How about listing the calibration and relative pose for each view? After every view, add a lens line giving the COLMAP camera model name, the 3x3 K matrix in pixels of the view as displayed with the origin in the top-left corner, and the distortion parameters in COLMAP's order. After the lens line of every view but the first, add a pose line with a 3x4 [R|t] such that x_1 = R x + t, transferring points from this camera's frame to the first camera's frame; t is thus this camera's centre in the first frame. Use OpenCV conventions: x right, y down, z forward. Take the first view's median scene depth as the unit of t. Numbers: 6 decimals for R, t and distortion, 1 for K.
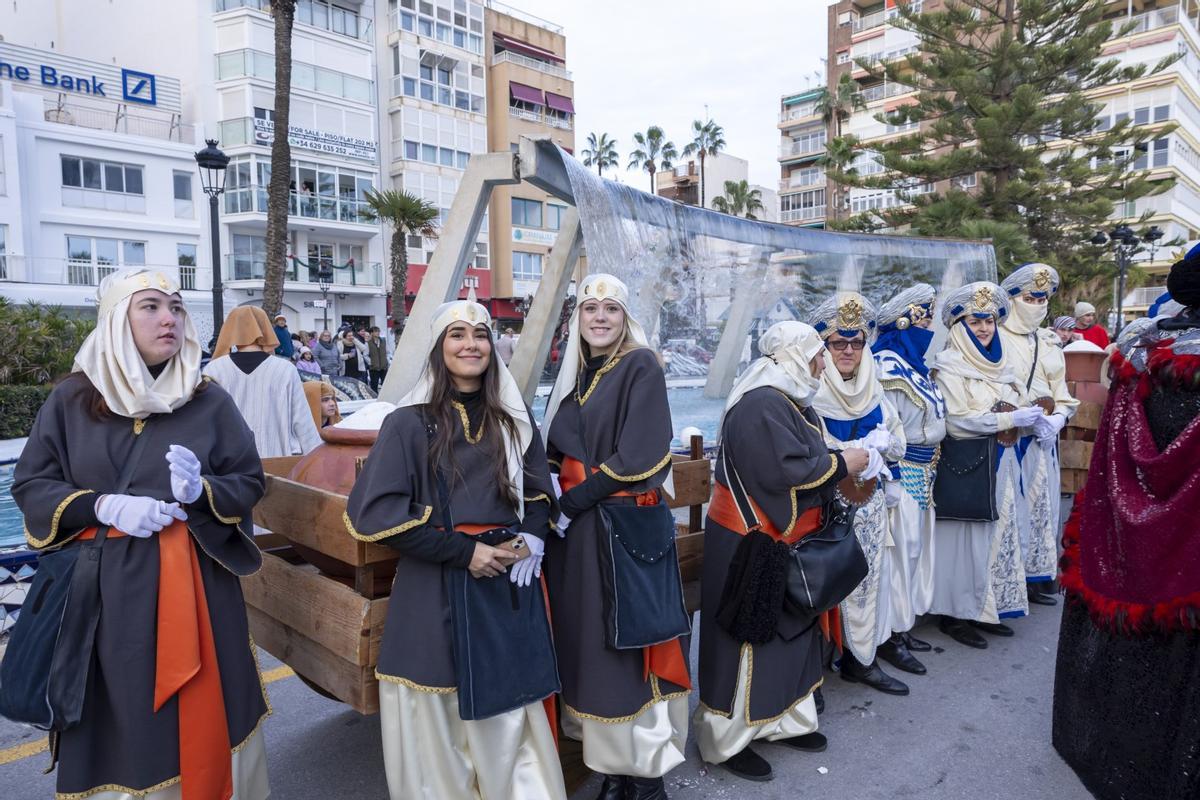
lens RADIAL K [[799.6, 0, 601.6], [0, 799.6, 409.0], [0, 0, 1]] dist [-0.014714, 0.006314]
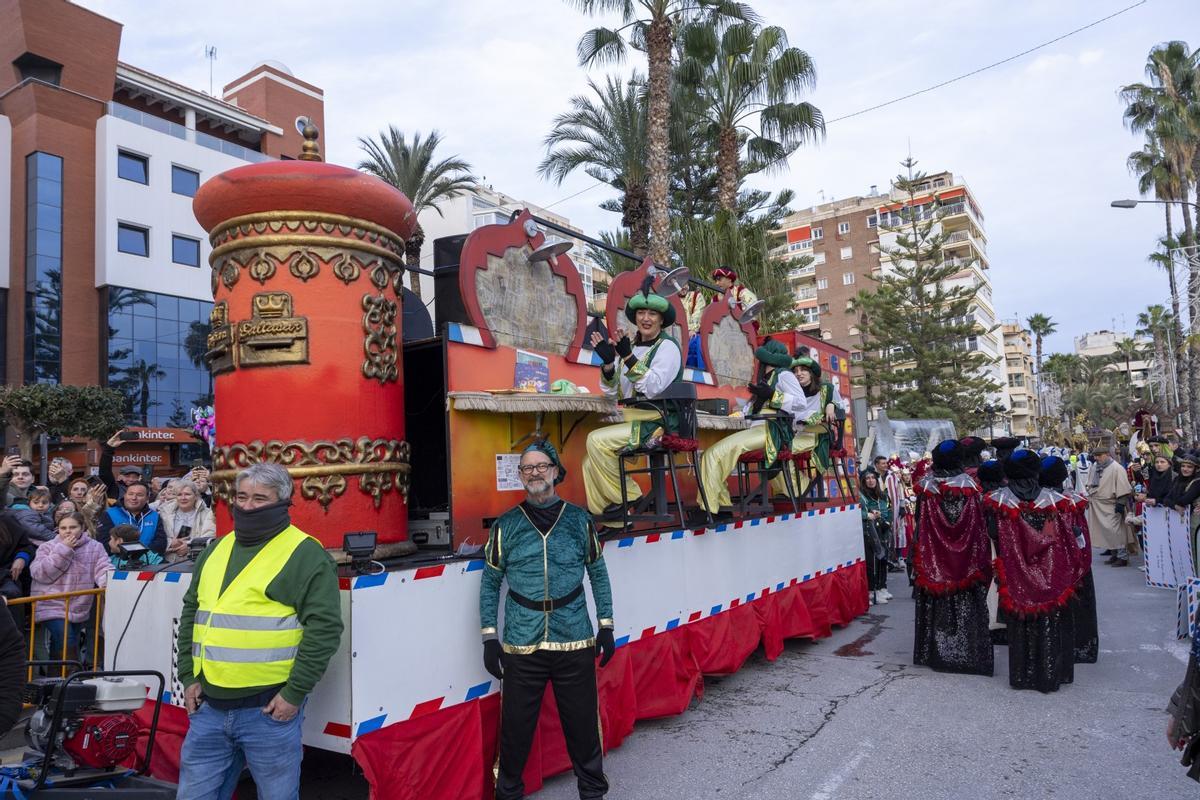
lens RADIAL K [[799.6, 0, 601.6], [0, 799.6, 409.0], [0, 0, 1]] dist [-0.014714, 0.006314]
pose [[0.979075, -0.029552, 0.201343, -0.330105], [0.063429, 0.984427, -0.163949, 0.026694], [-0.193363, 0.173289, 0.965703, -0.358882]]
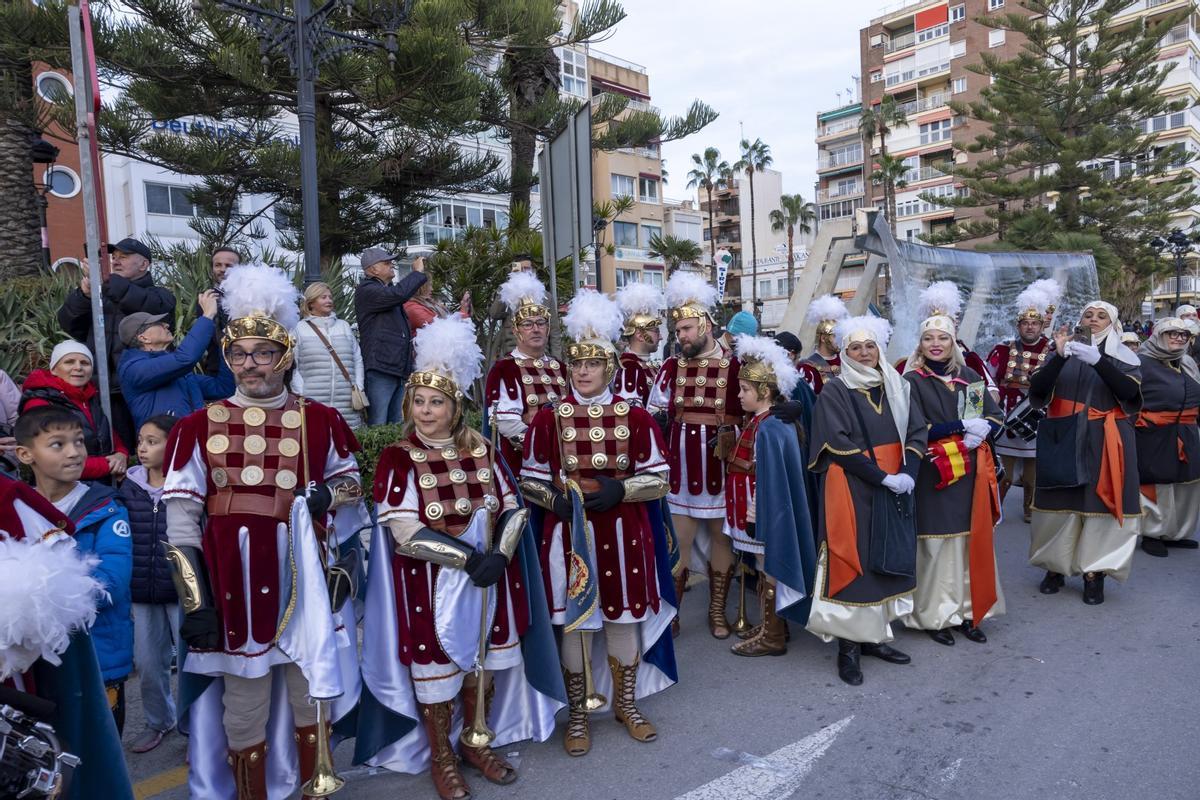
lens RADIAL K [[813.8, 0, 600.0], [0, 813.8, 400.0], [0, 0, 1]] dist [0.001618, -0.006016]
pose [[0.999122, -0.040815, 0.009498, -0.114789], [0.041020, 0.998904, -0.022527, 0.009042], [-0.008568, 0.022897, 0.999701, -0.106625]]
